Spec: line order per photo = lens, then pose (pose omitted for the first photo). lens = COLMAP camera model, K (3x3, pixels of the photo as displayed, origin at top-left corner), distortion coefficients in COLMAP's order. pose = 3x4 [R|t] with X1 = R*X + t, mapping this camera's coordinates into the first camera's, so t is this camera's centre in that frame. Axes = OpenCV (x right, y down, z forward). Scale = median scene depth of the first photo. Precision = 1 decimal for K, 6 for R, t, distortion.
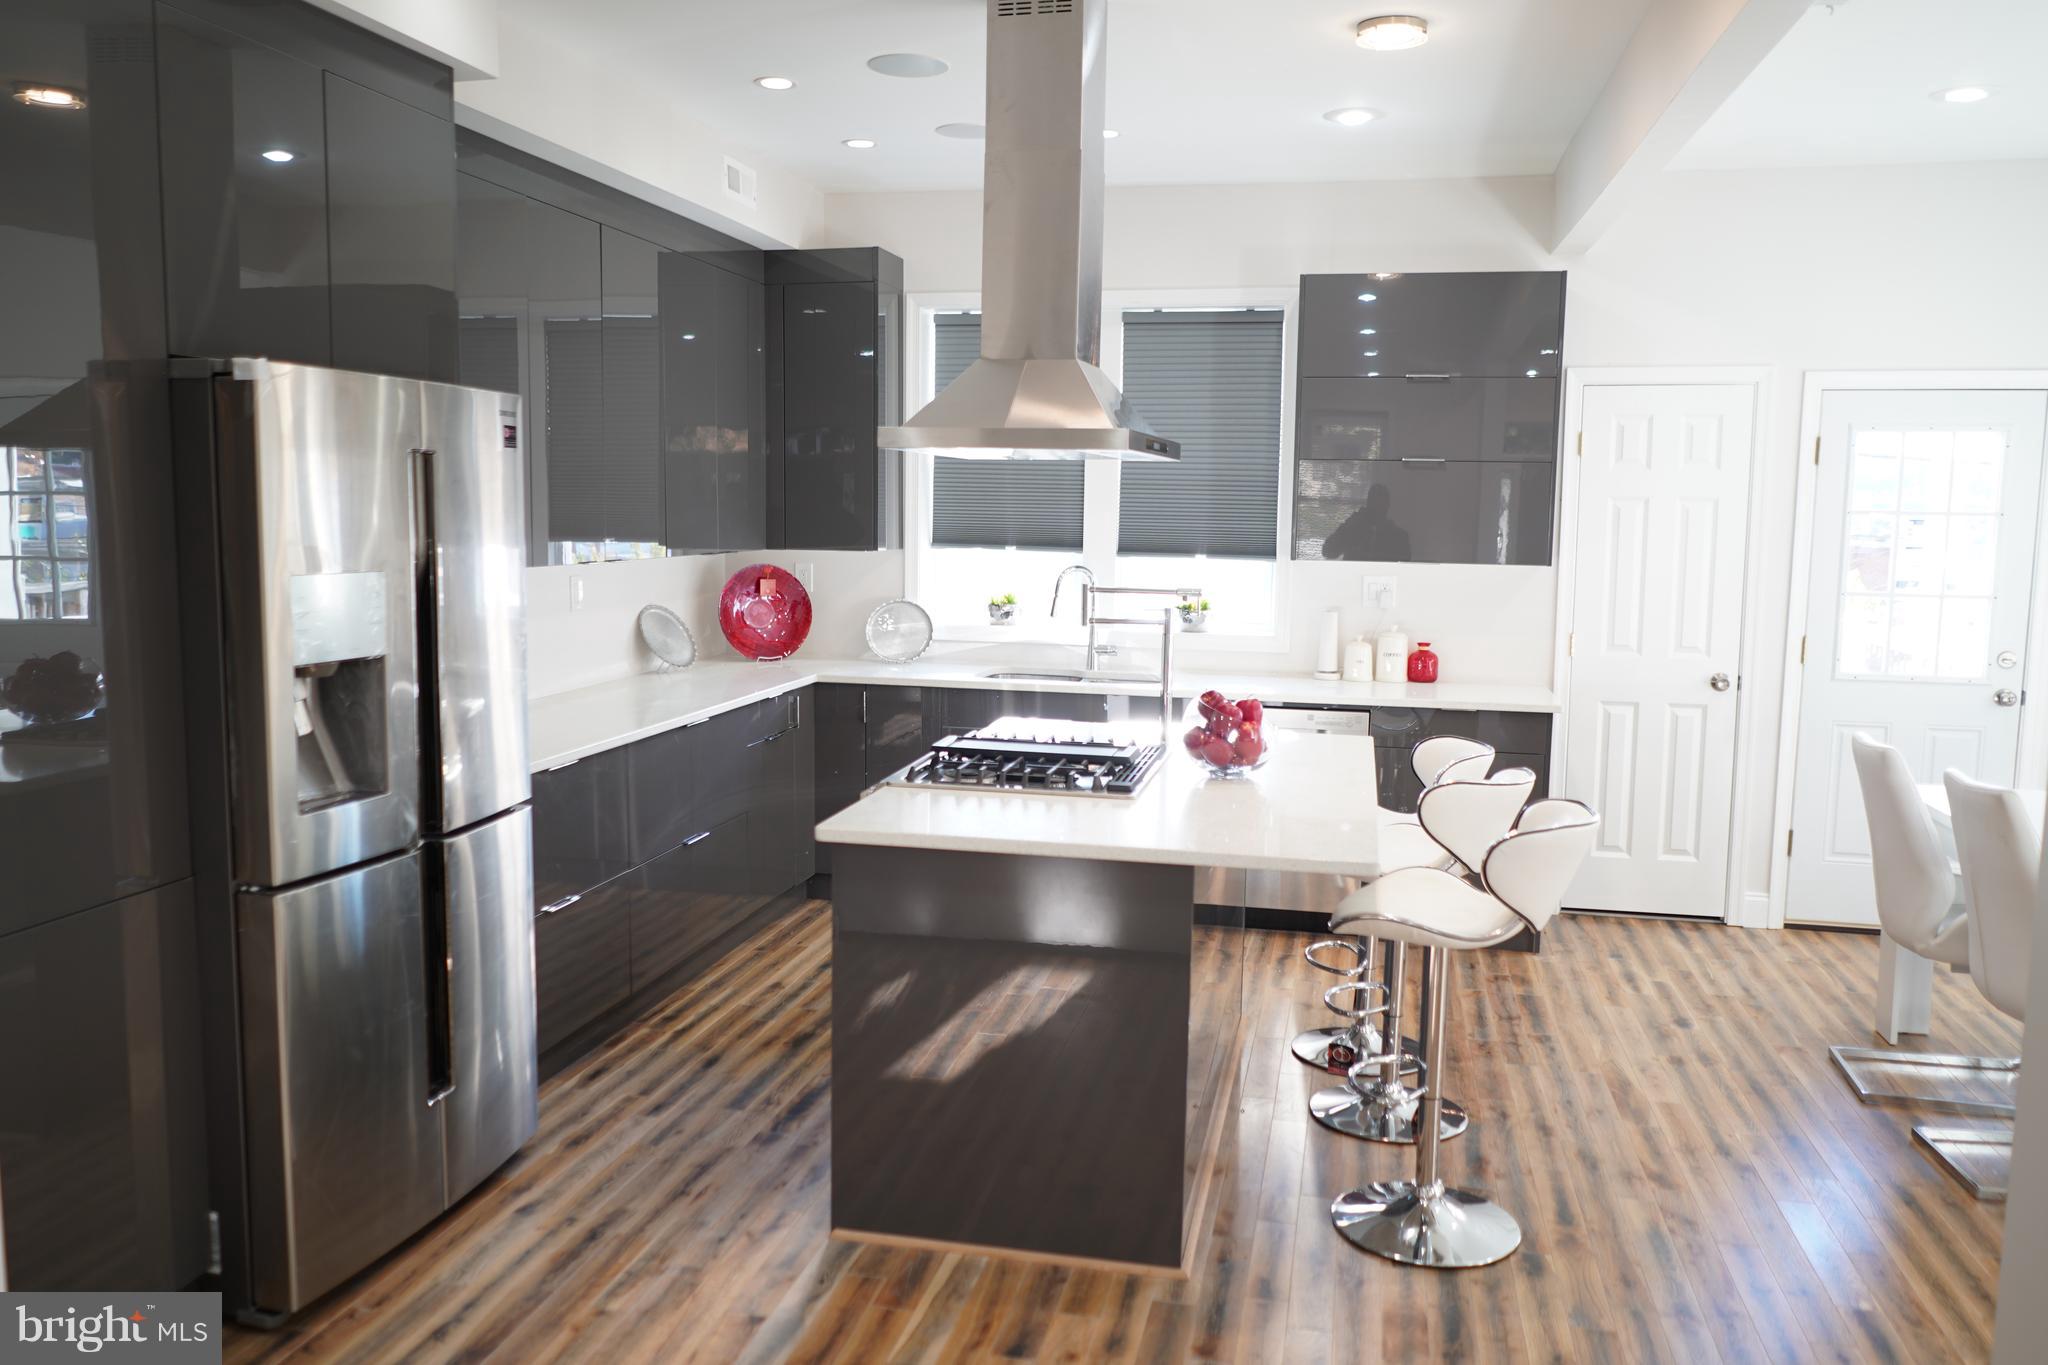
lens RADIAL K [[1571.5, 0, 1015.4], [0, 1571.5, 680.8], [0, 0, 1]] dist [-0.021994, 0.016664]
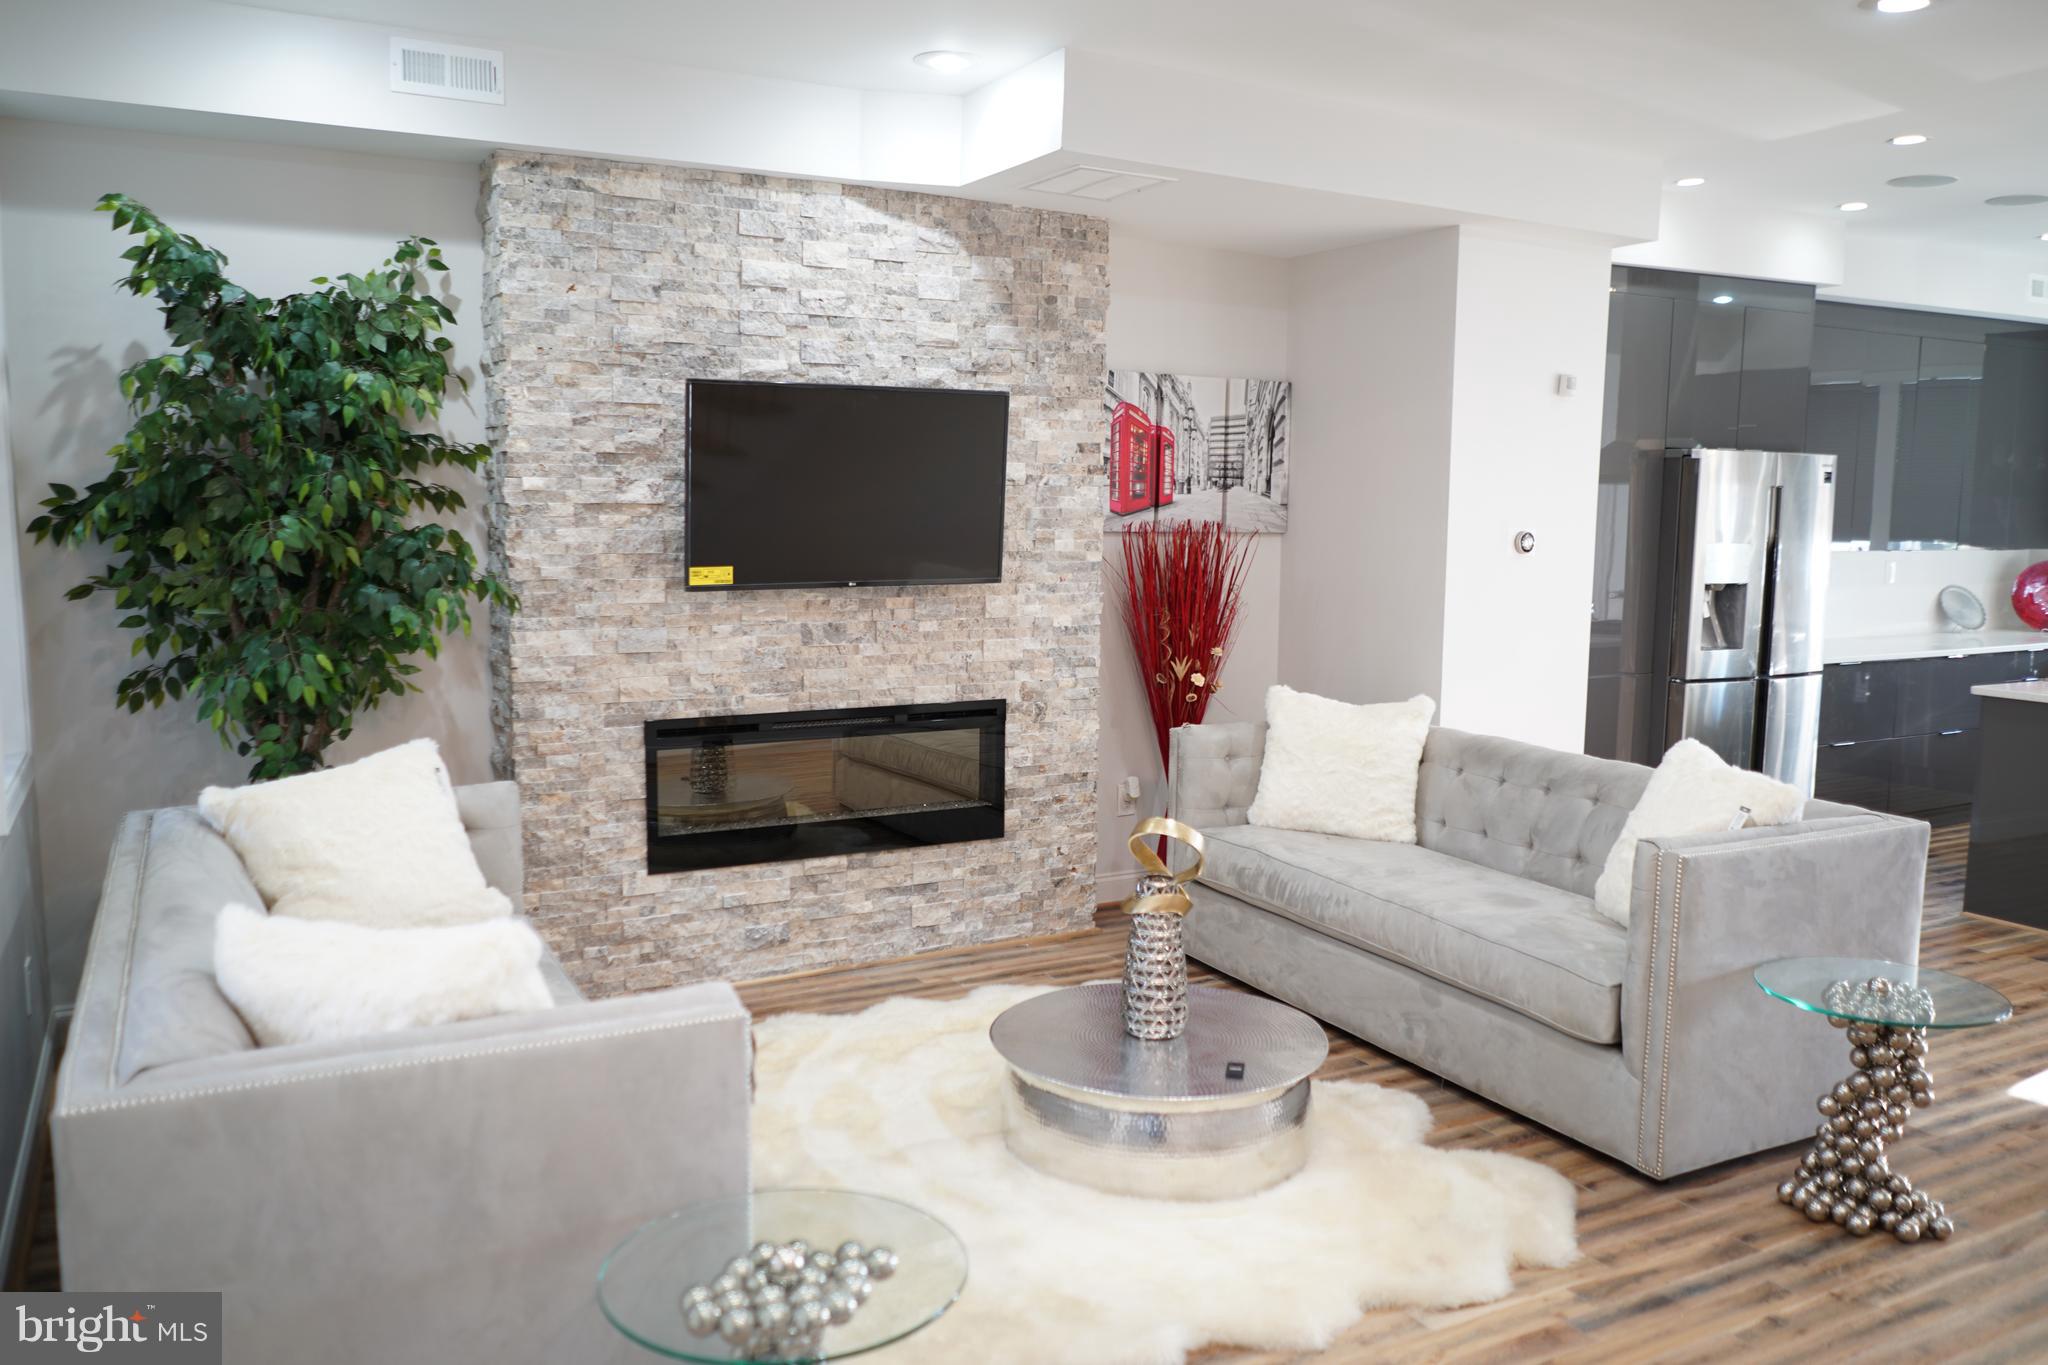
lens RADIAL K [[1571.5, 0, 1015.4], [0, 1571.5, 680.8], [0, 0, 1]] dist [-0.021994, 0.016664]
pose [[0.662824, 0.083751, -0.744077, 0.353373], [-0.088475, 0.995524, 0.033240, 0.088655], [0.743530, 0.043800, 0.667267, -0.766441]]
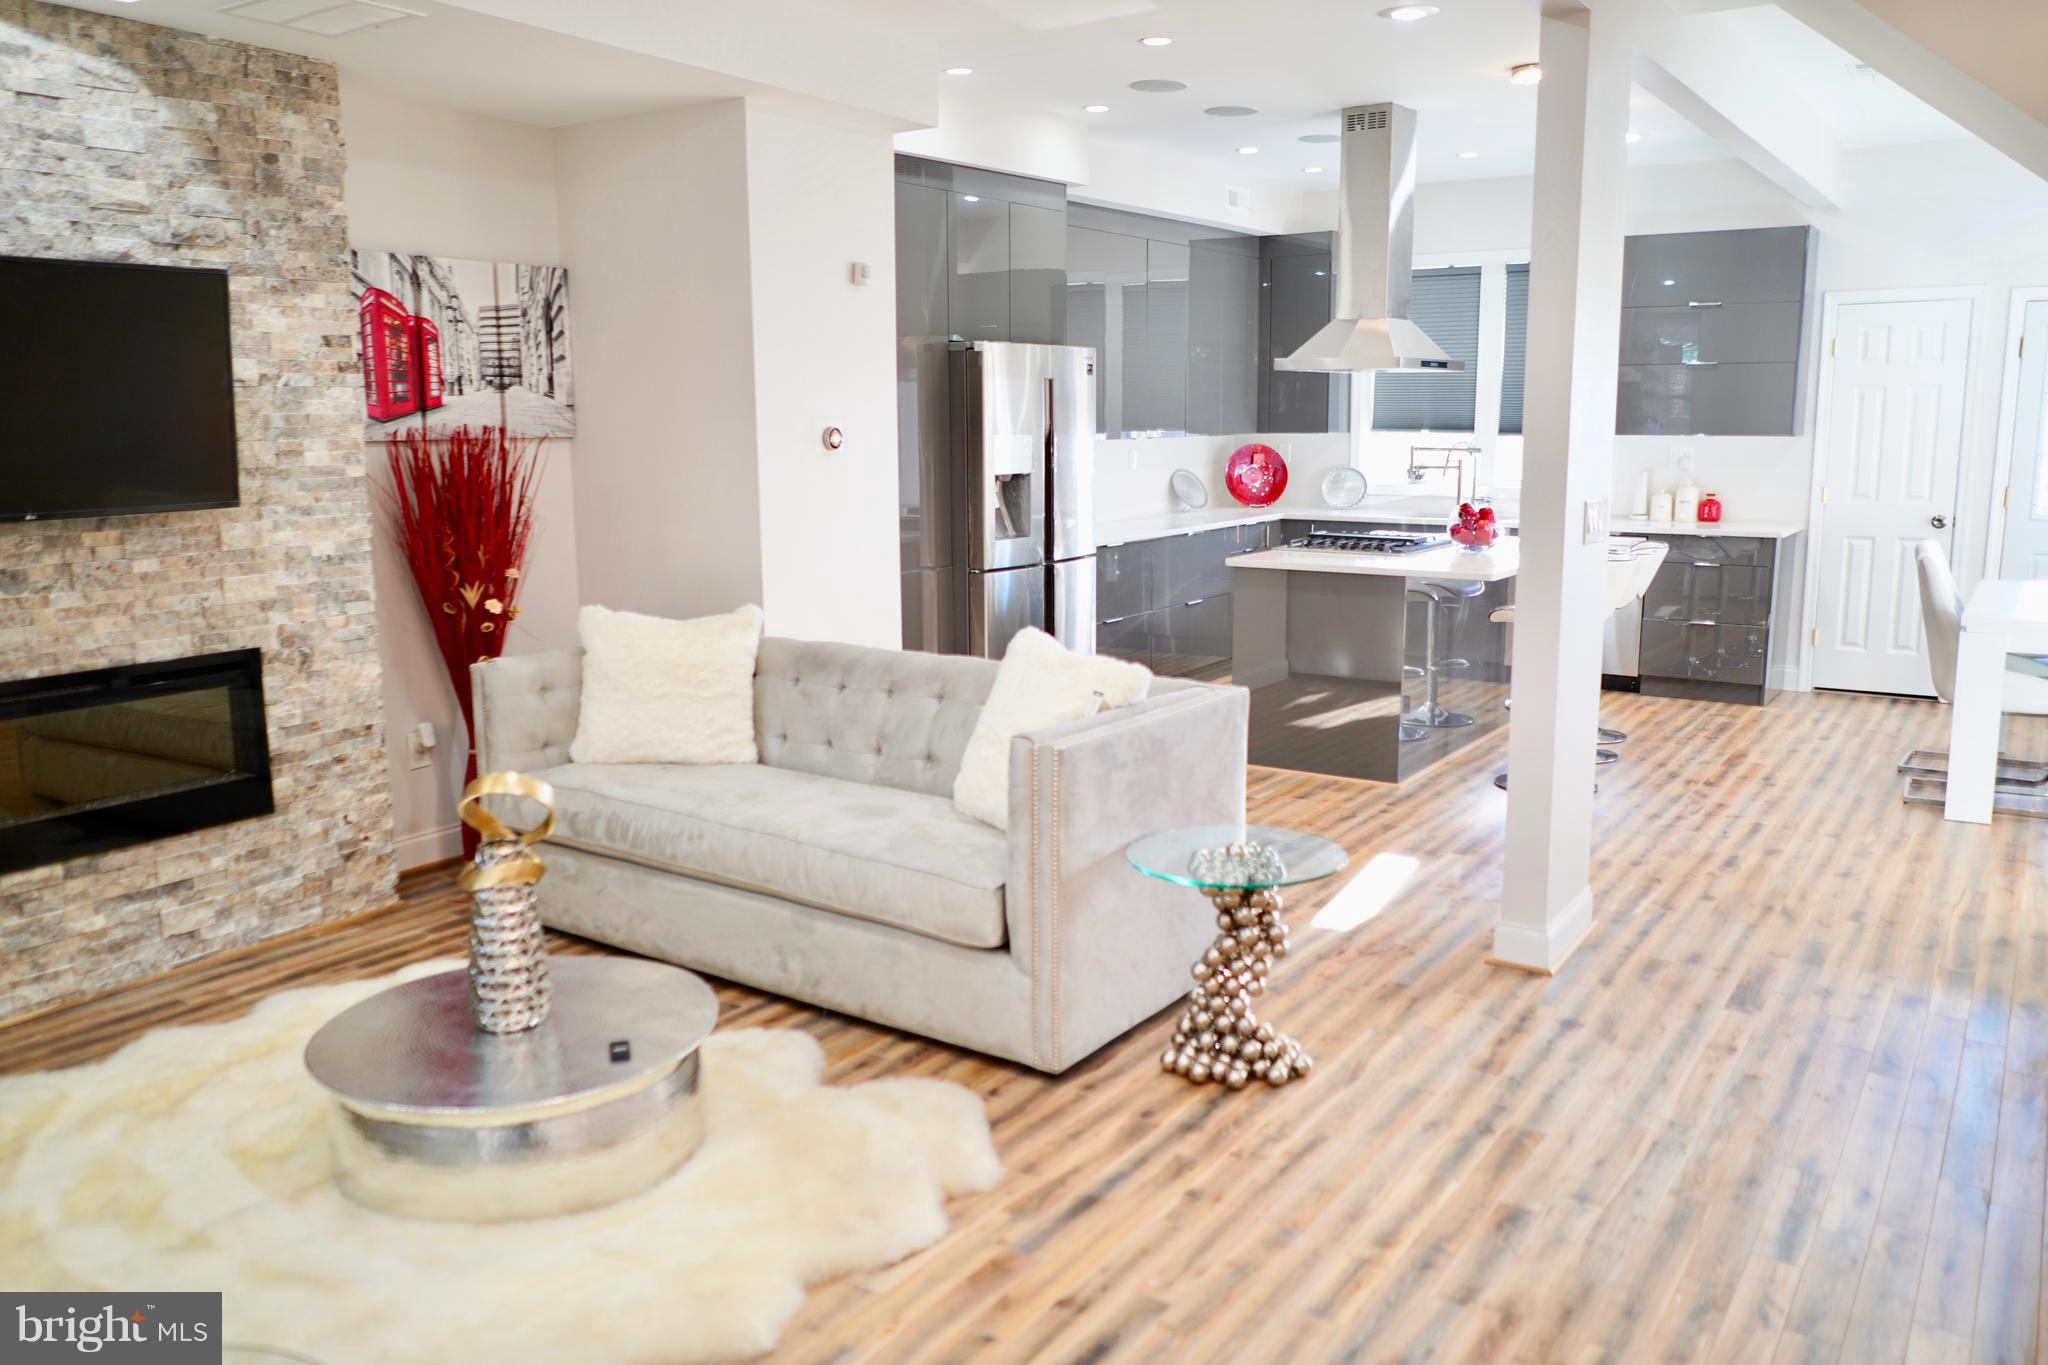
lens RADIAL K [[1571.5, 0, 1015.4], [0, 1571.5, 680.8], [0, 0, 1]] dist [-0.021994, 0.016664]
pose [[0.930960, 0.043835, -0.362481, 0.259769], [-0.022438, 0.997759, 0.063033, 0.091112], [0.364432, -0.050548, 0.929857, -0.716897]]
